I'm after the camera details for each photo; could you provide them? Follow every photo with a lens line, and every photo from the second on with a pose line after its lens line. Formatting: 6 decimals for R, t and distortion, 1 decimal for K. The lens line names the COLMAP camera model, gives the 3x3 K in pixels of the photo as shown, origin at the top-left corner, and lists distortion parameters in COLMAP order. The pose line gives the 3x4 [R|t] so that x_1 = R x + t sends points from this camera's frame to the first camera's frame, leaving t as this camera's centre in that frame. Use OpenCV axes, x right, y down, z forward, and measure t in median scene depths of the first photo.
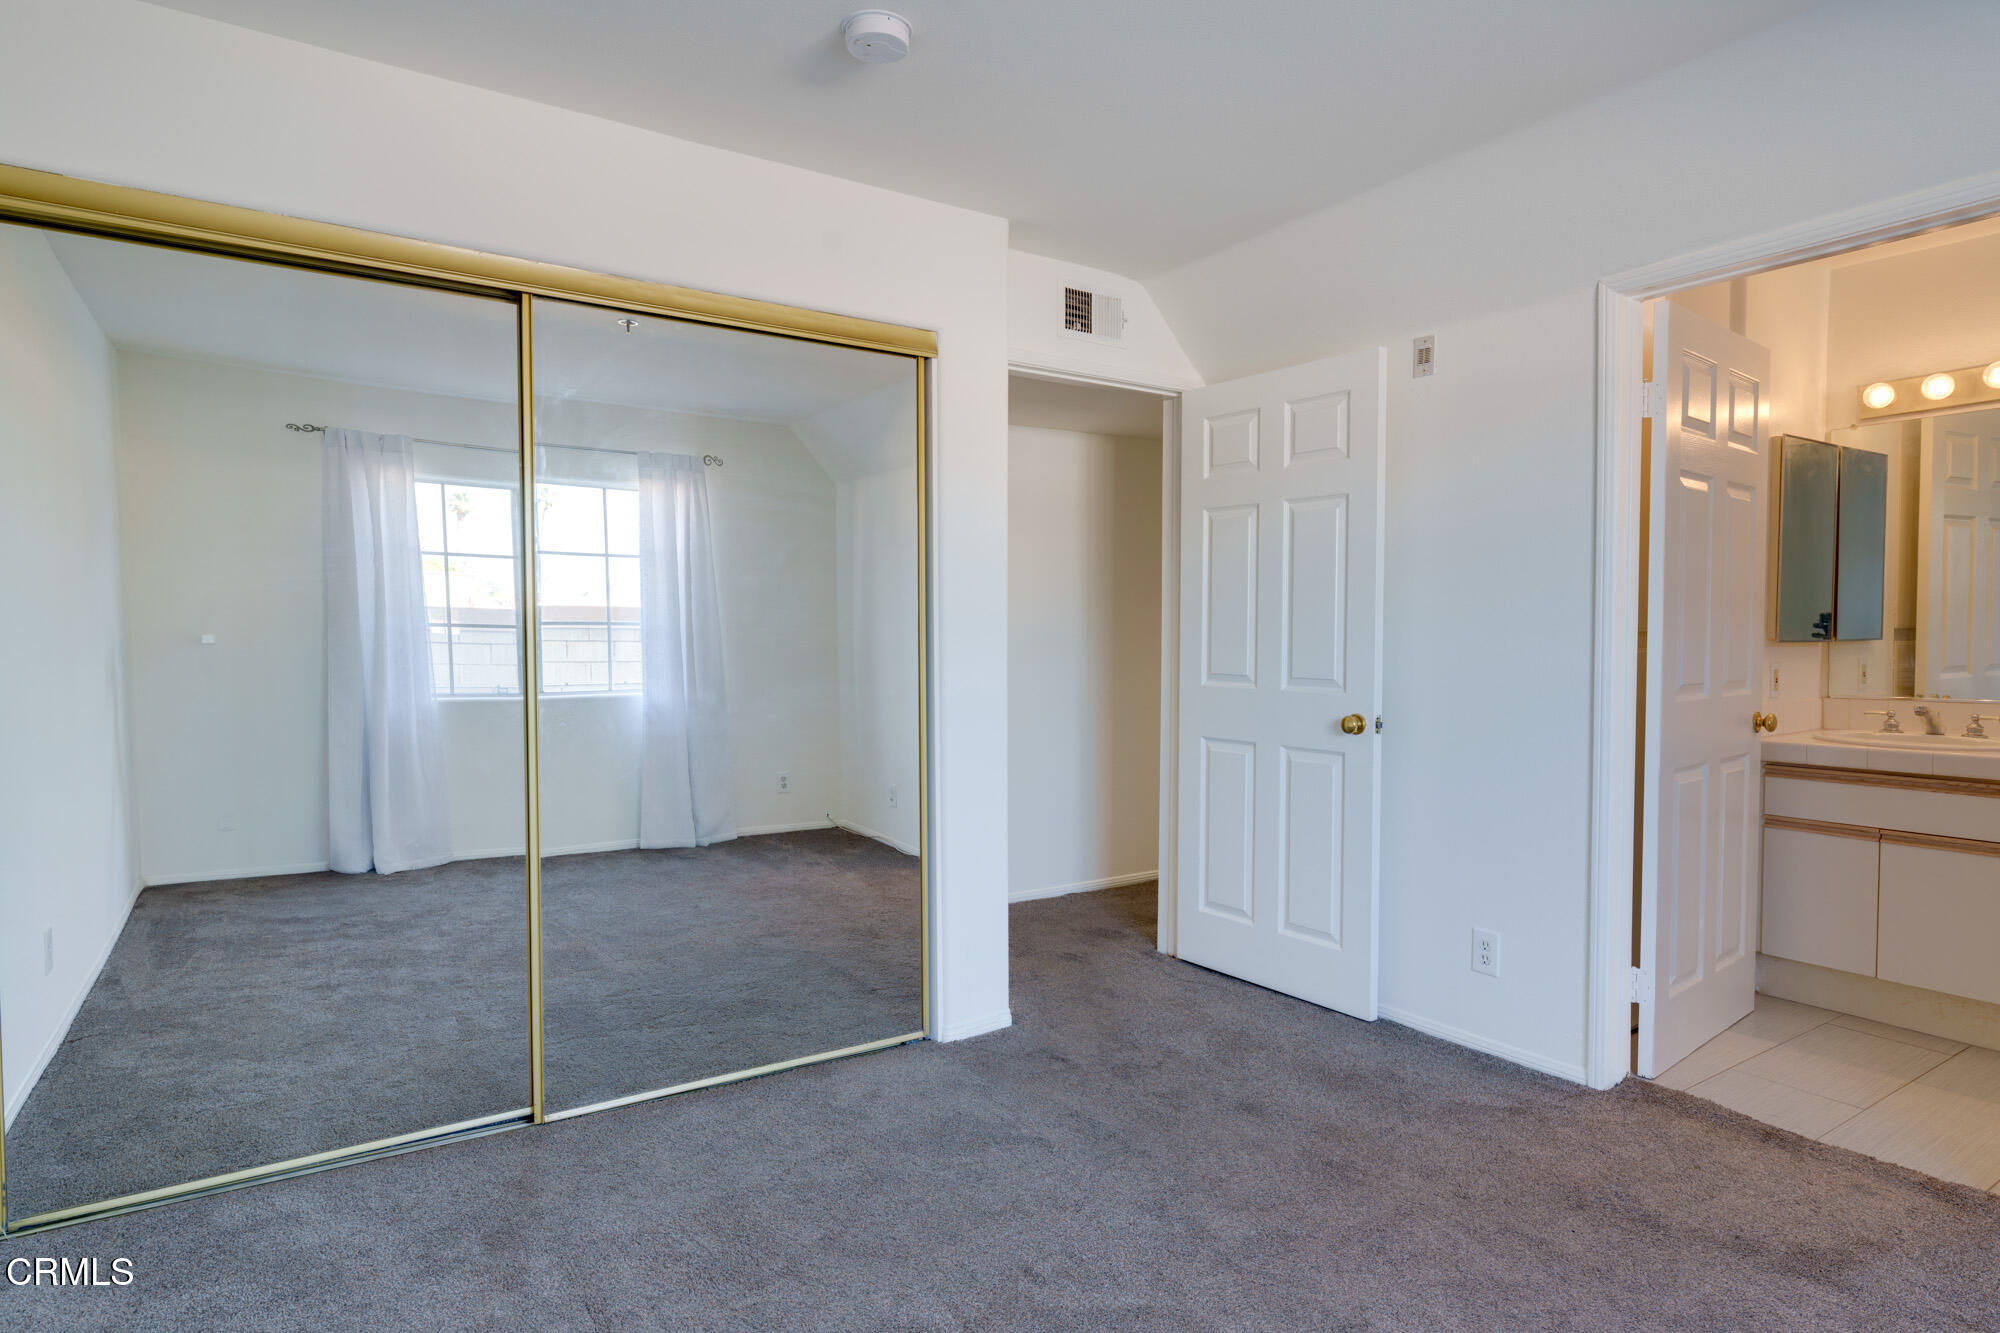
lens RADIAL K [[1111.7, 0, 999.7], [0, 1111.7, 670.0], [0, 0, 1]] dist [0.001687, 0.000270]
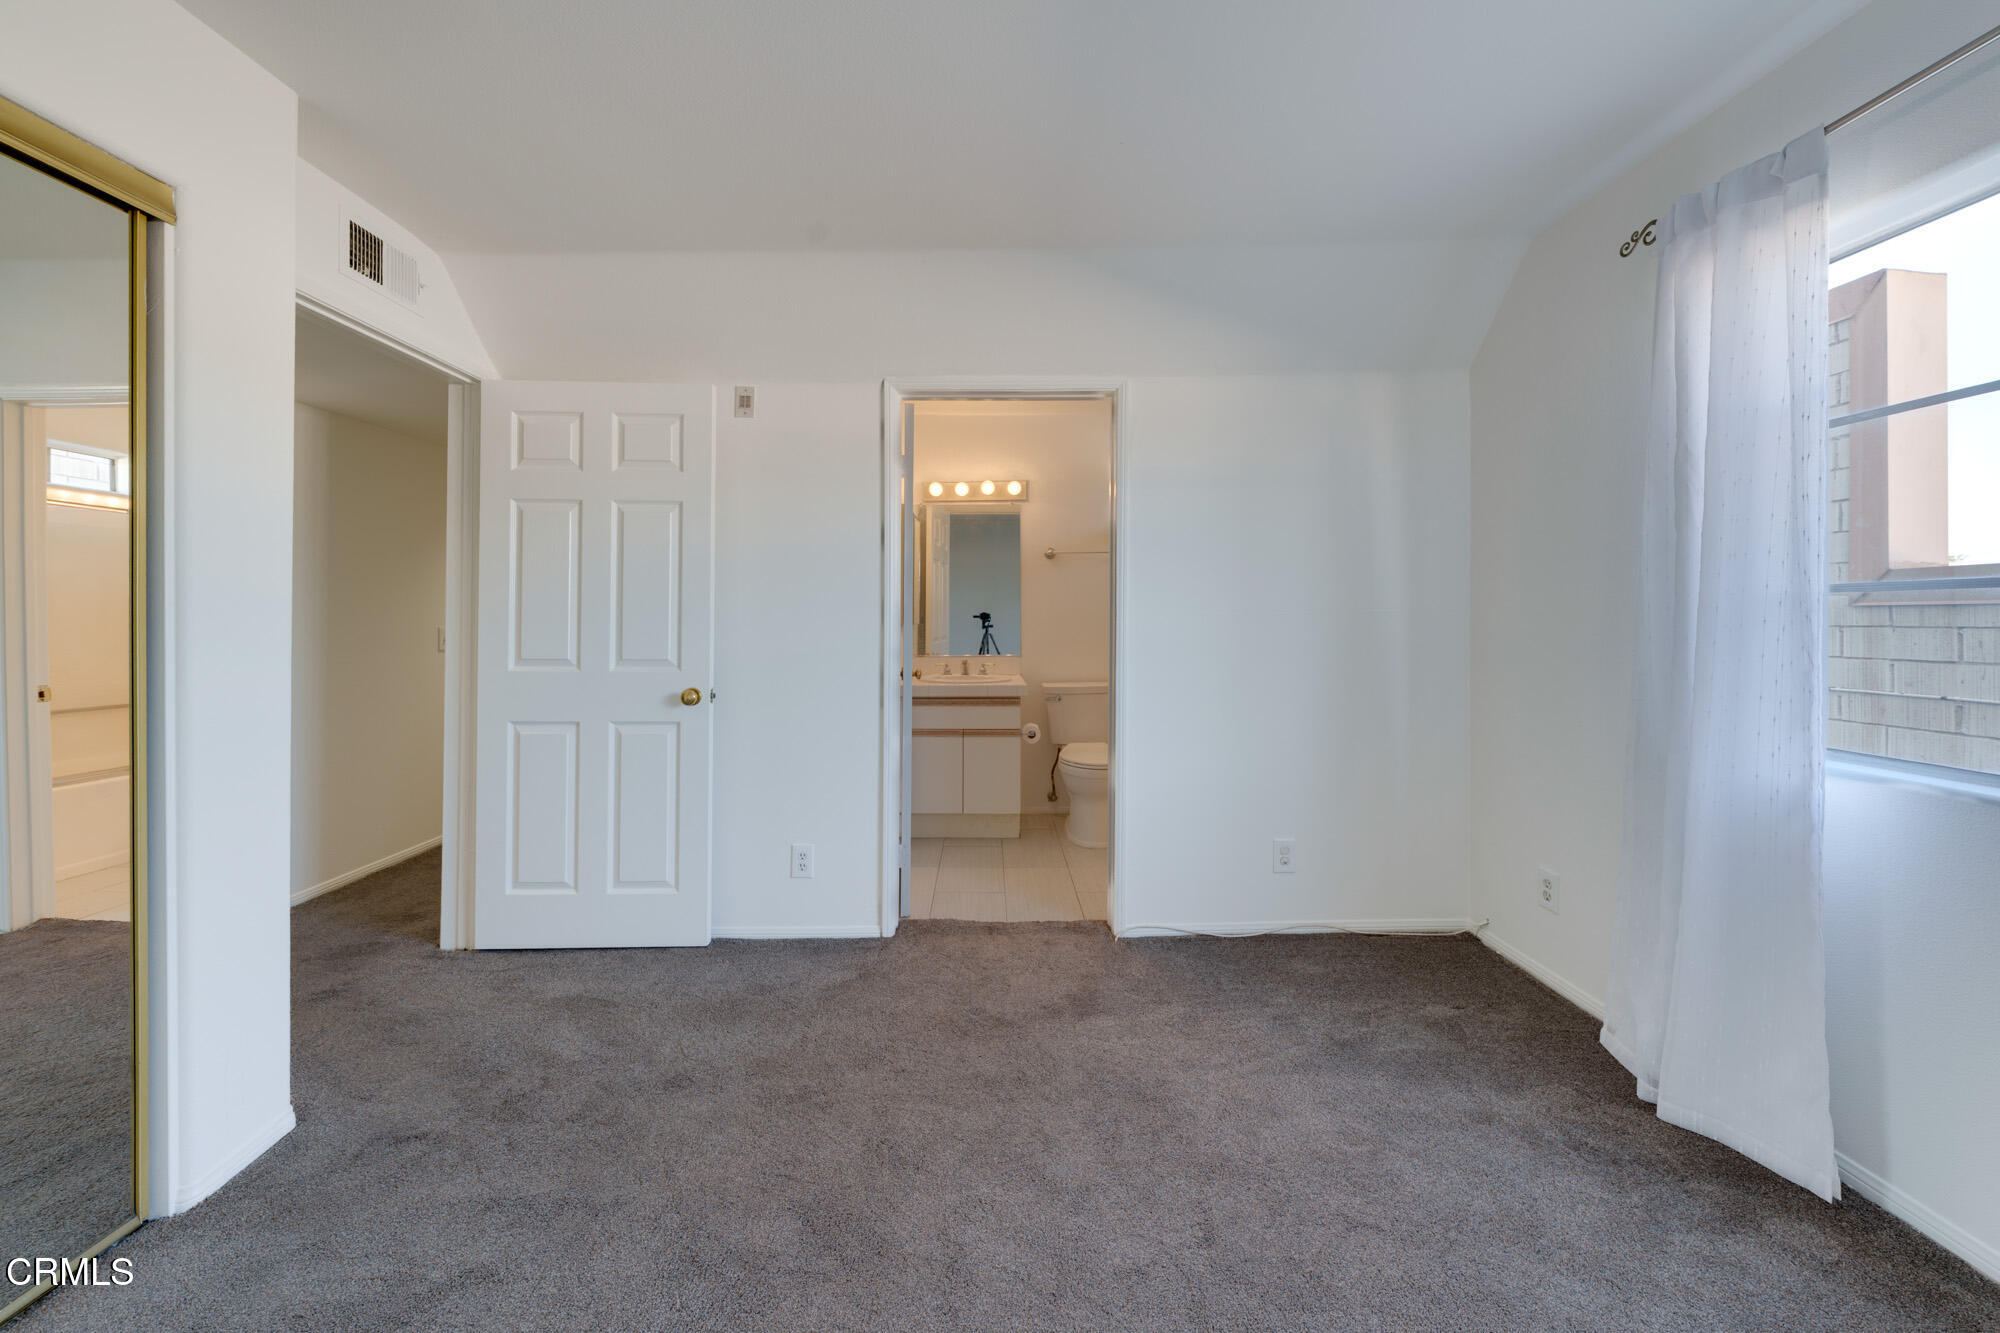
lens RADIAL K [[710.9, 0, 980.2], [0, 710.9, 619.7], [0, 0, 1]] dist [0.000149, -0.000410]
pose [[0.557048, 0.001584, 0.830479, -0.140609], [0.027702, 0.999406, -0.020487, -0.009399], [-0.830018, 0.034418, 0.556673, 0.330011]]
